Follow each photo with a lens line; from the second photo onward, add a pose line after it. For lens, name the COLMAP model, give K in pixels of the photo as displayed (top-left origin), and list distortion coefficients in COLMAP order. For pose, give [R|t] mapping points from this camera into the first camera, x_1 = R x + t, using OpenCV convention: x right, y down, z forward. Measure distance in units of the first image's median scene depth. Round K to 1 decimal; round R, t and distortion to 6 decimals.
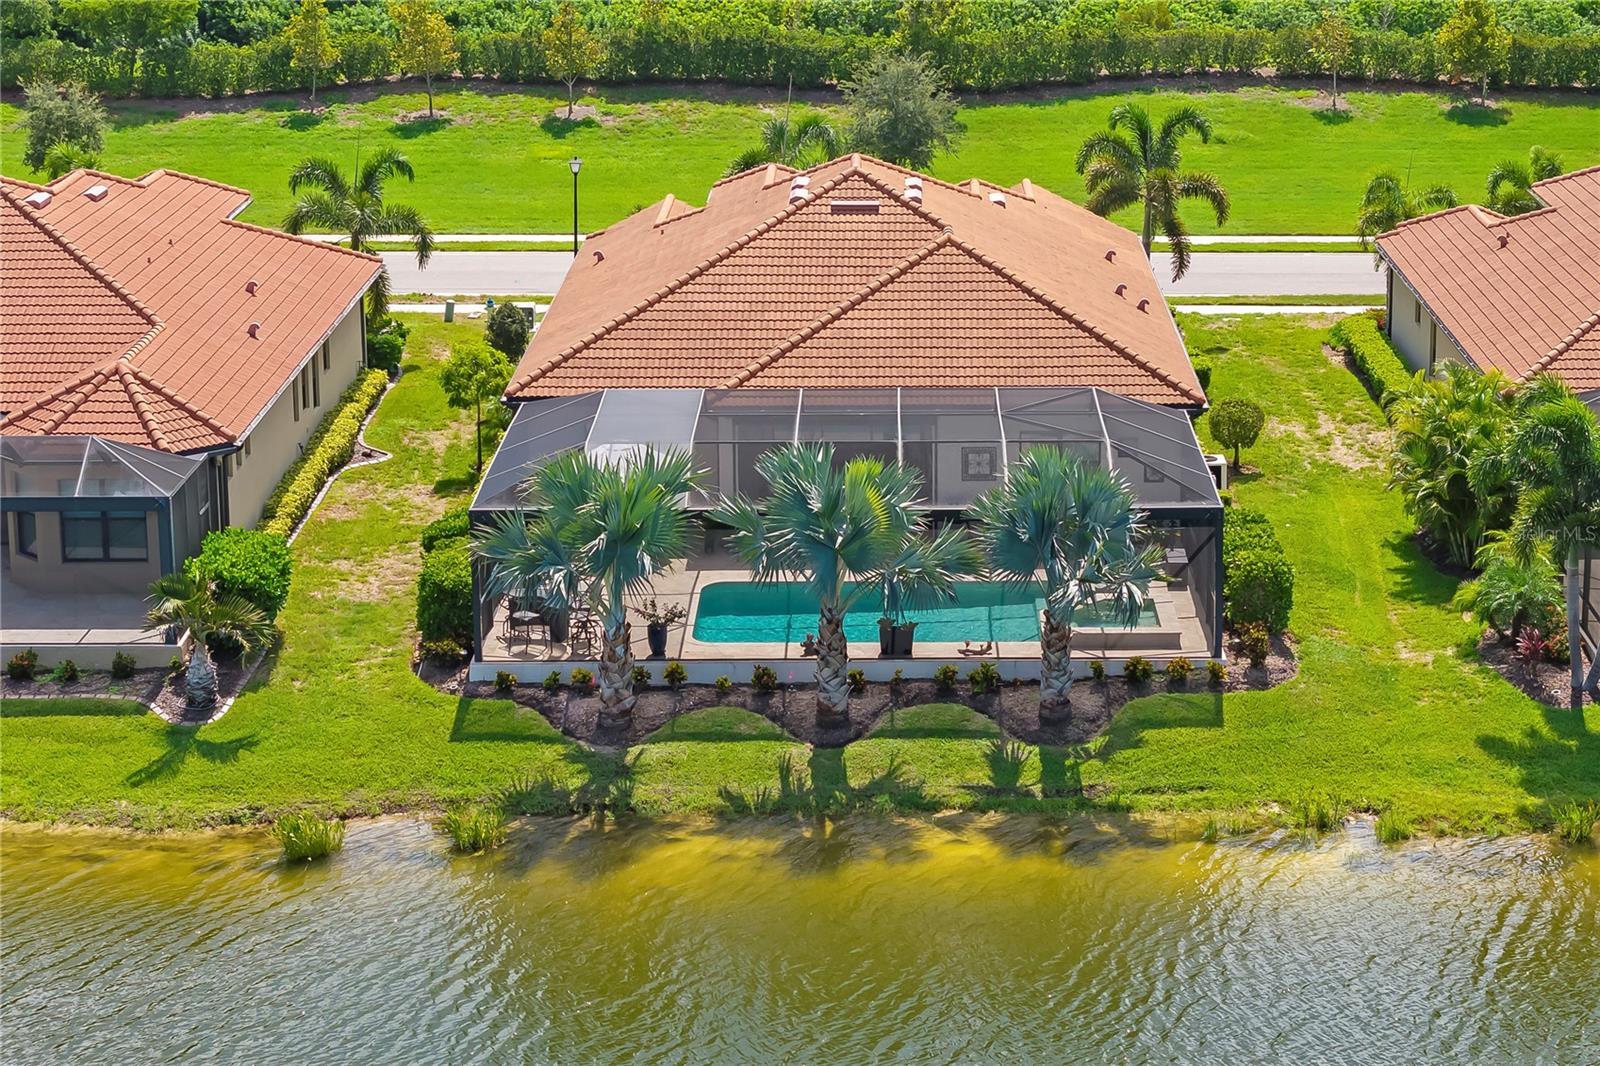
lens RADIAL K [[3079.2, 0, 956.4], [0, 3079.2, 533.1], [0, 0, 1]] dist [0.024620, -0.432022]
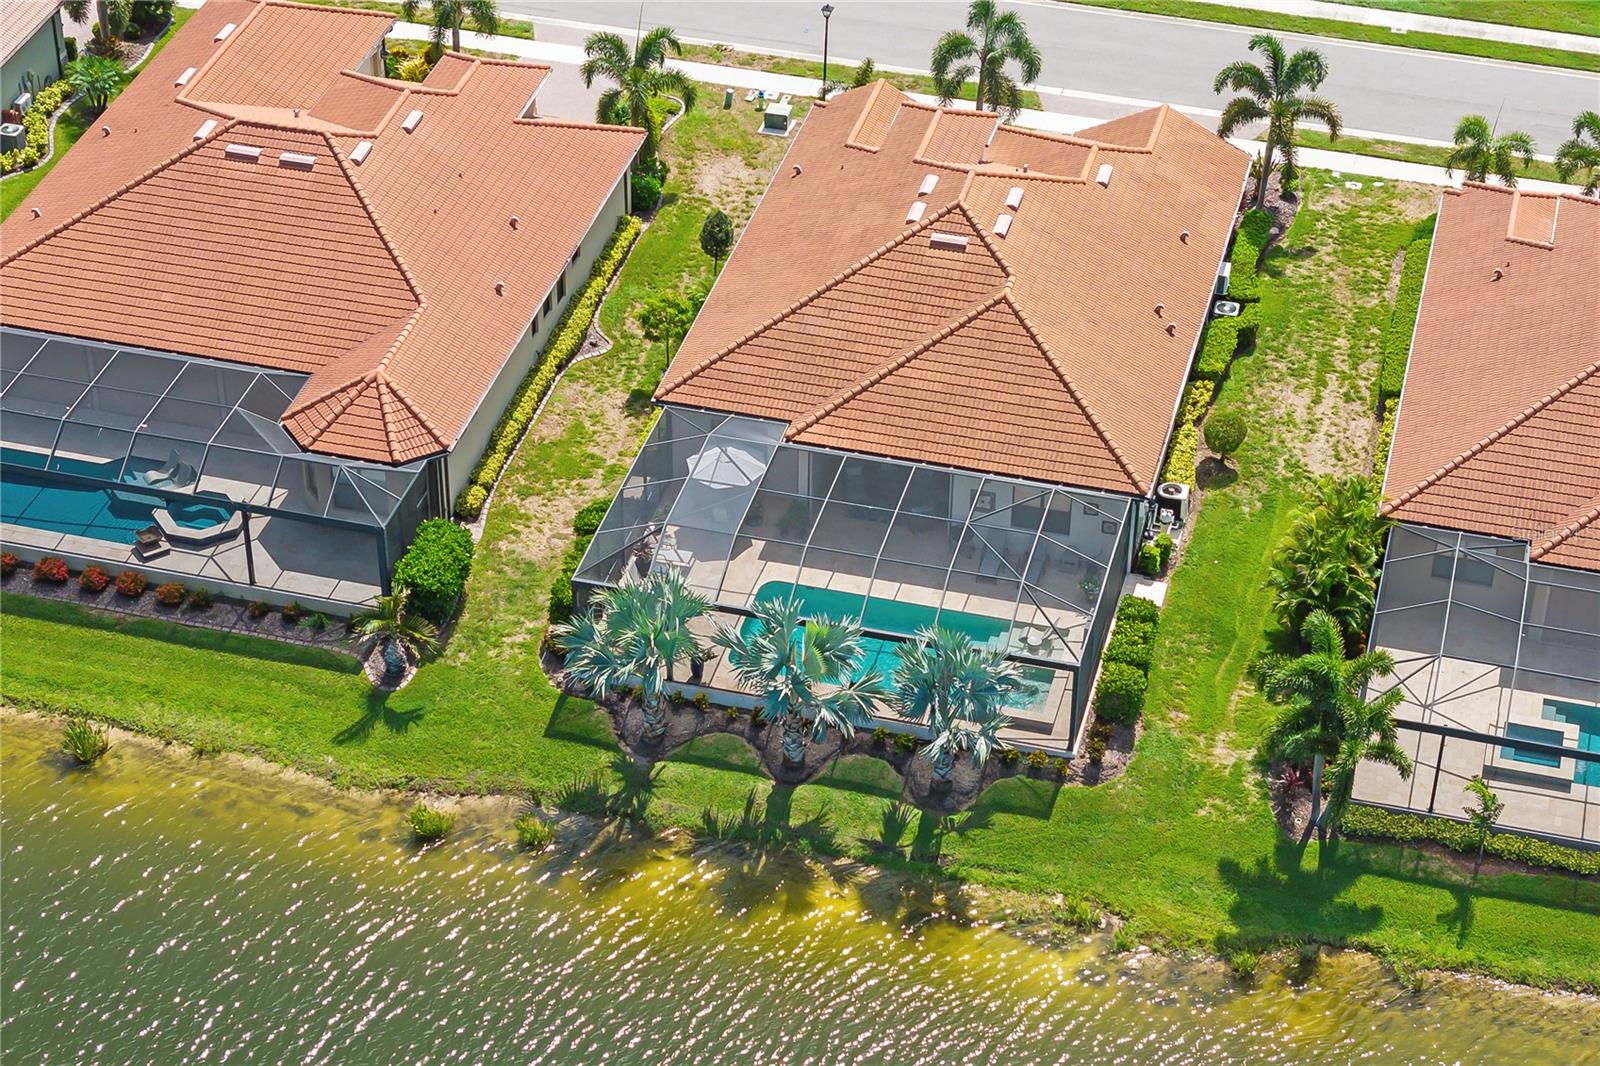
lens RADIAL K [[3079.2, 0, 956.4], [0, 3079.2, 533.1], [0, 0, 1]] dist [0.024620, -0.432022]
pose [[0.965578, 0.179130, -0.188604, 0.295563], [-0.090404, 0.910991, 0.402397, -0.644193], [0.243898, -0.371495, 0.895827, -0.263061]]
